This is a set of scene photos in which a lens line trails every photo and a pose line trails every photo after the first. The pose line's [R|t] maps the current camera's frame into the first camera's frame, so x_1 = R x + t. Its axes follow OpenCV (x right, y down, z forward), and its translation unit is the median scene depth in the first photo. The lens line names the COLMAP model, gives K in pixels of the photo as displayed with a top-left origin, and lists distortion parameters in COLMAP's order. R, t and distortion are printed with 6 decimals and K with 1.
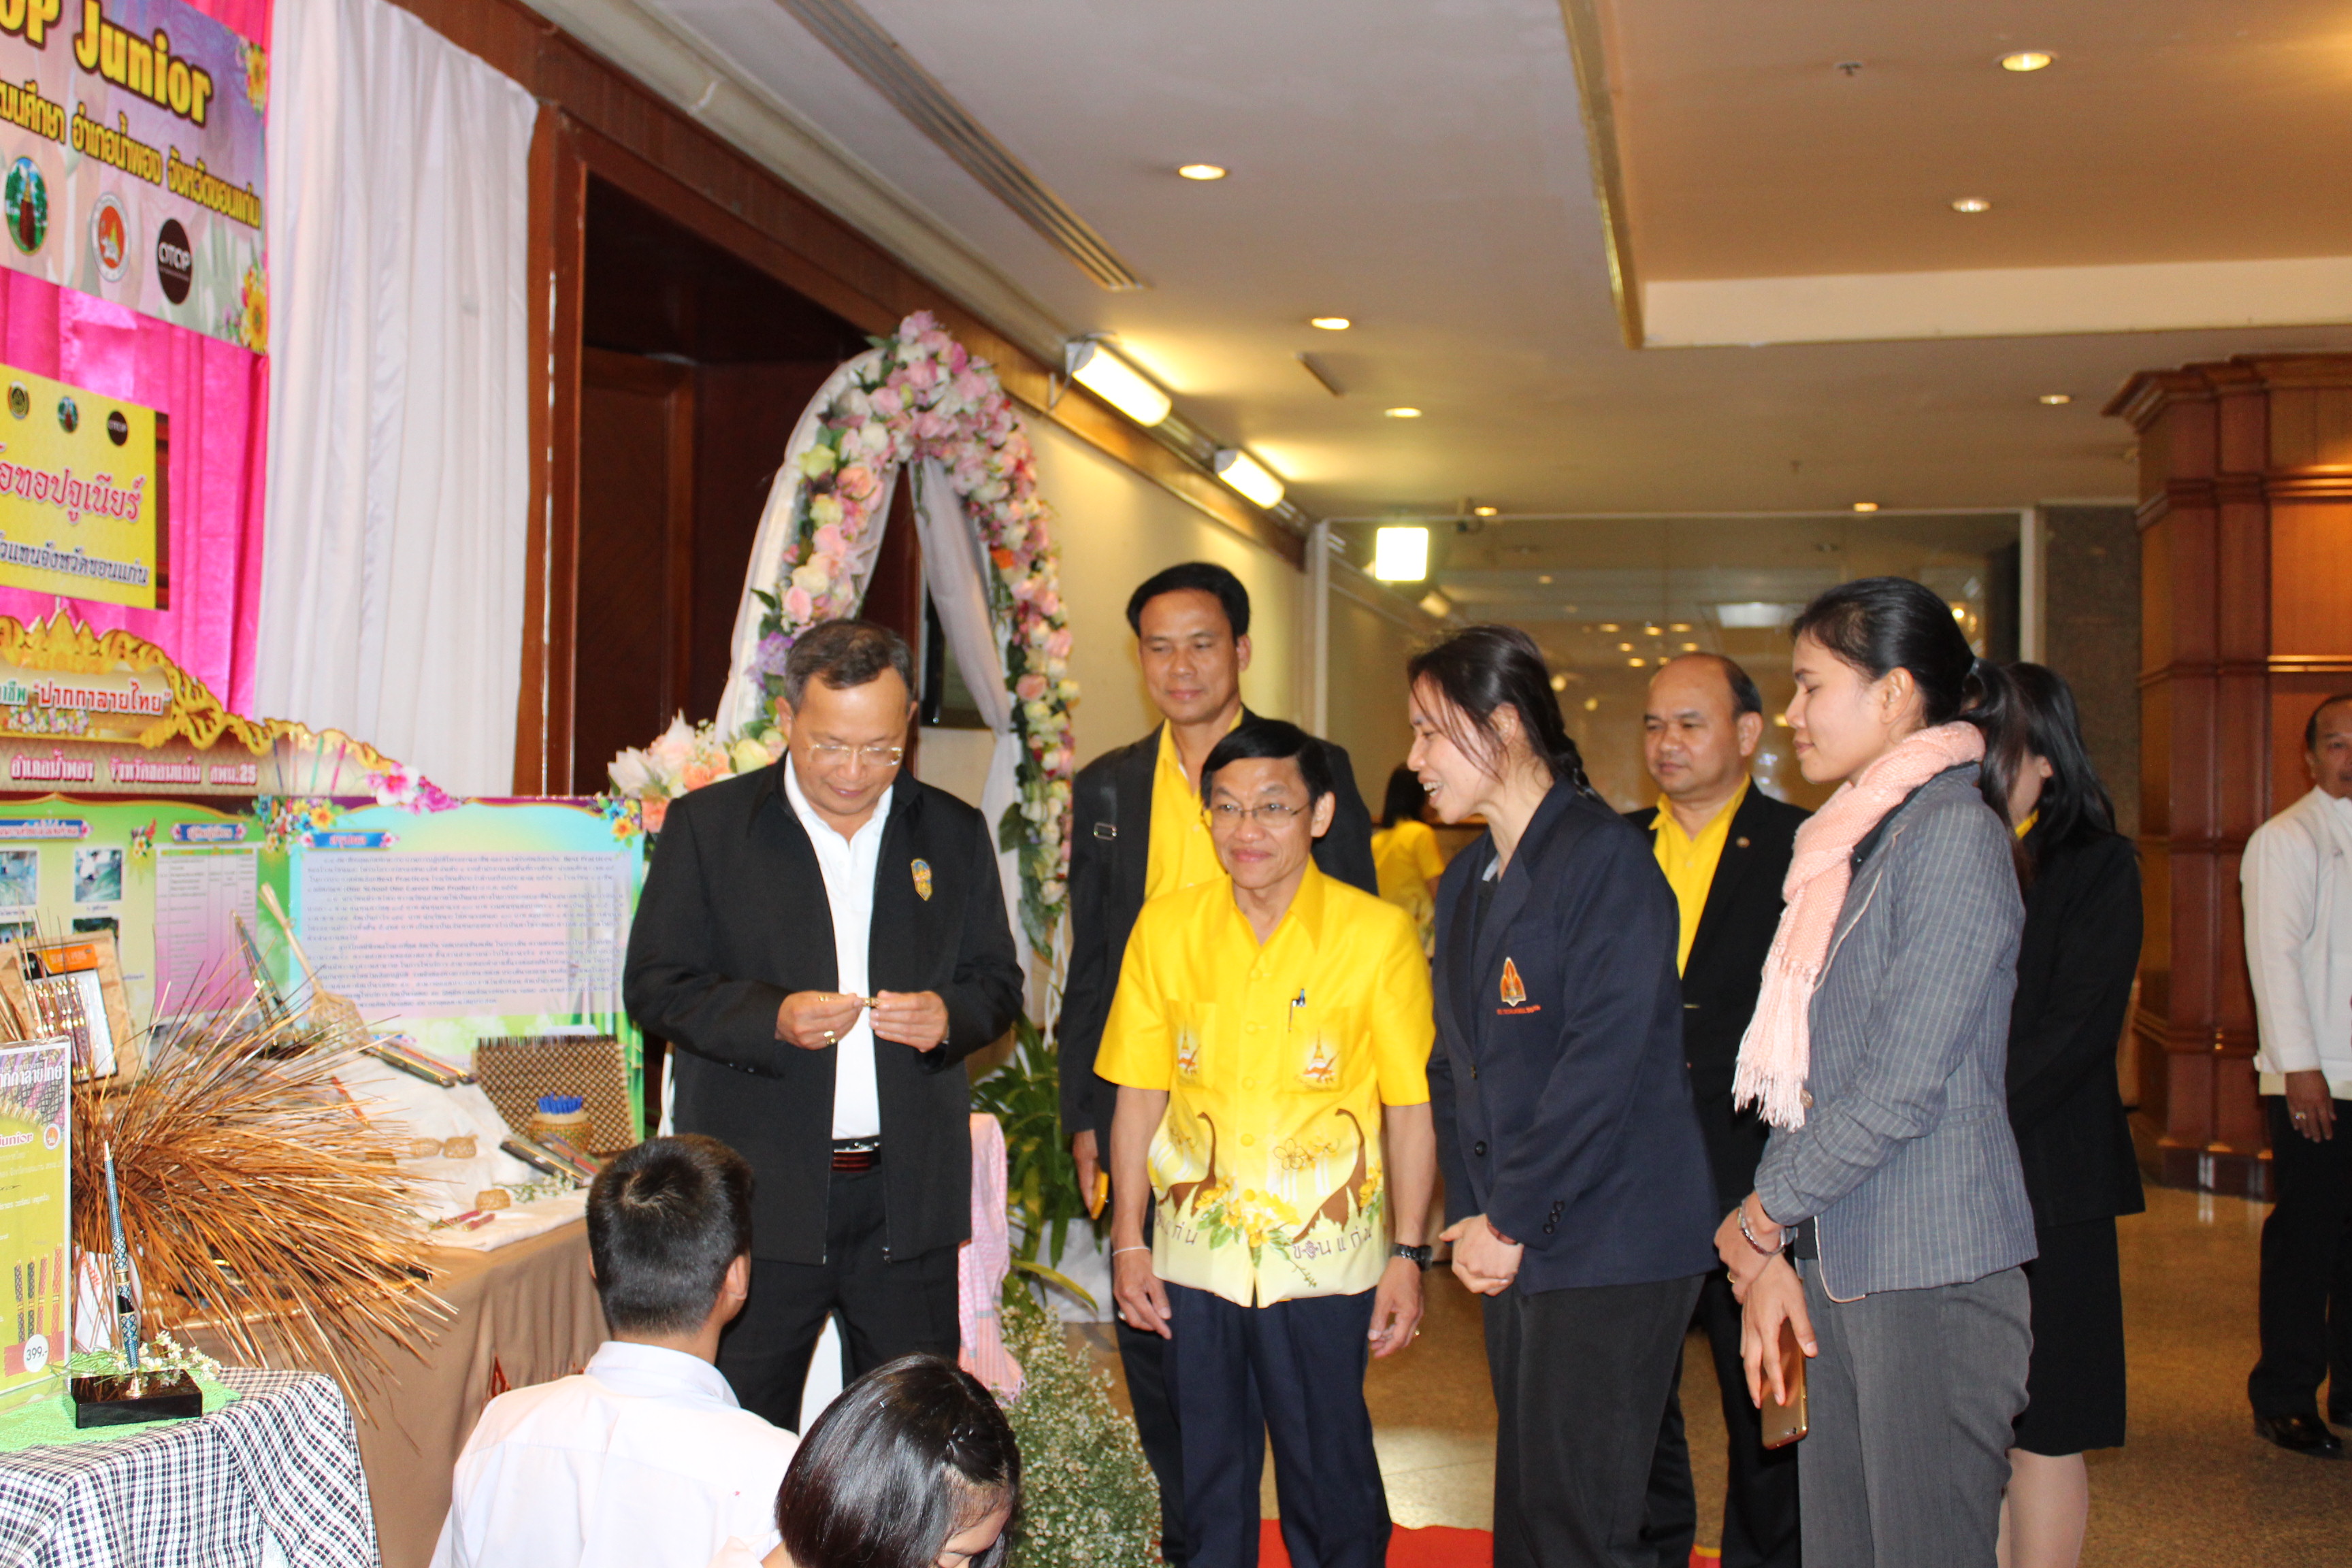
lens RADIAL K [[2639.8, 0, 1176.0], [0, 2639.8, 784.0], [0, 0, 1]] dist [-0.008233, 0.004155]
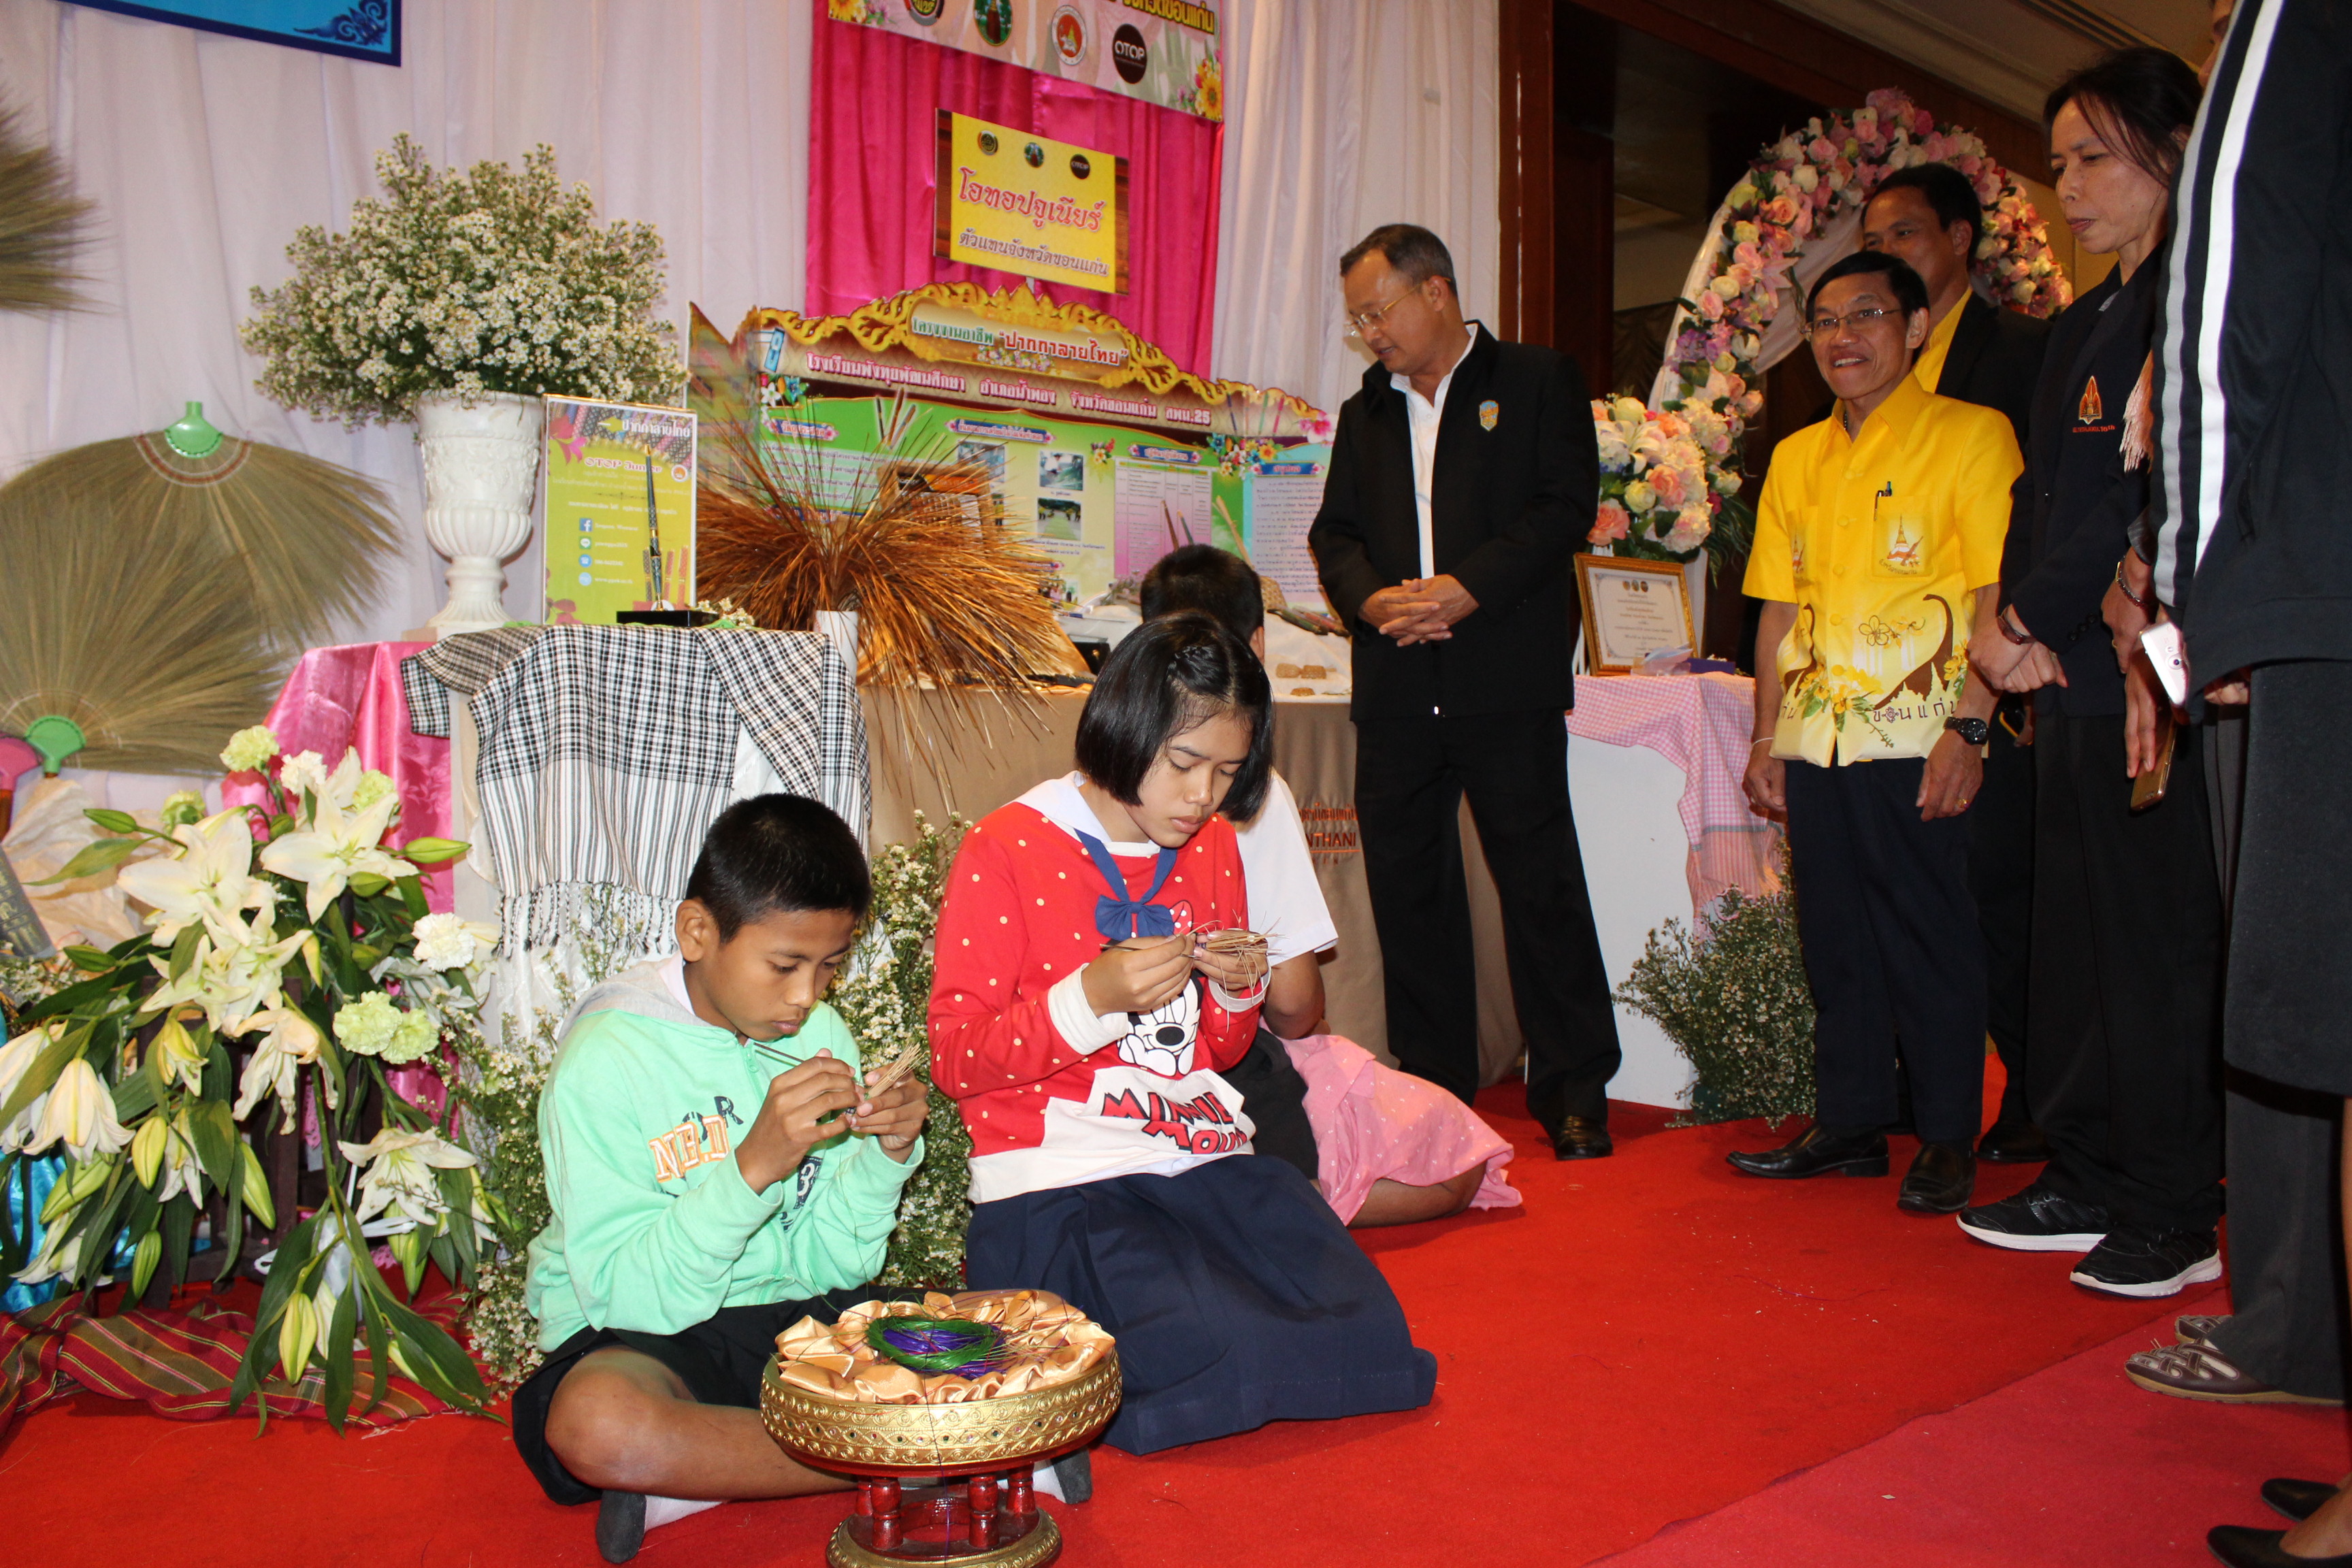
lens RADIAL K [[2030.4, 0, 1176.0], [0, 2030.4, 784.0], [0, 0, 1]] dist [-0.178535, 0.177889]
pose [[0.793435, 0.008644, -0.608593, 0.297537], [0.010843, 0.999540, 0.028332, 0.166252], [0.608558, -0.029078, 0.792976, 0.152365]]
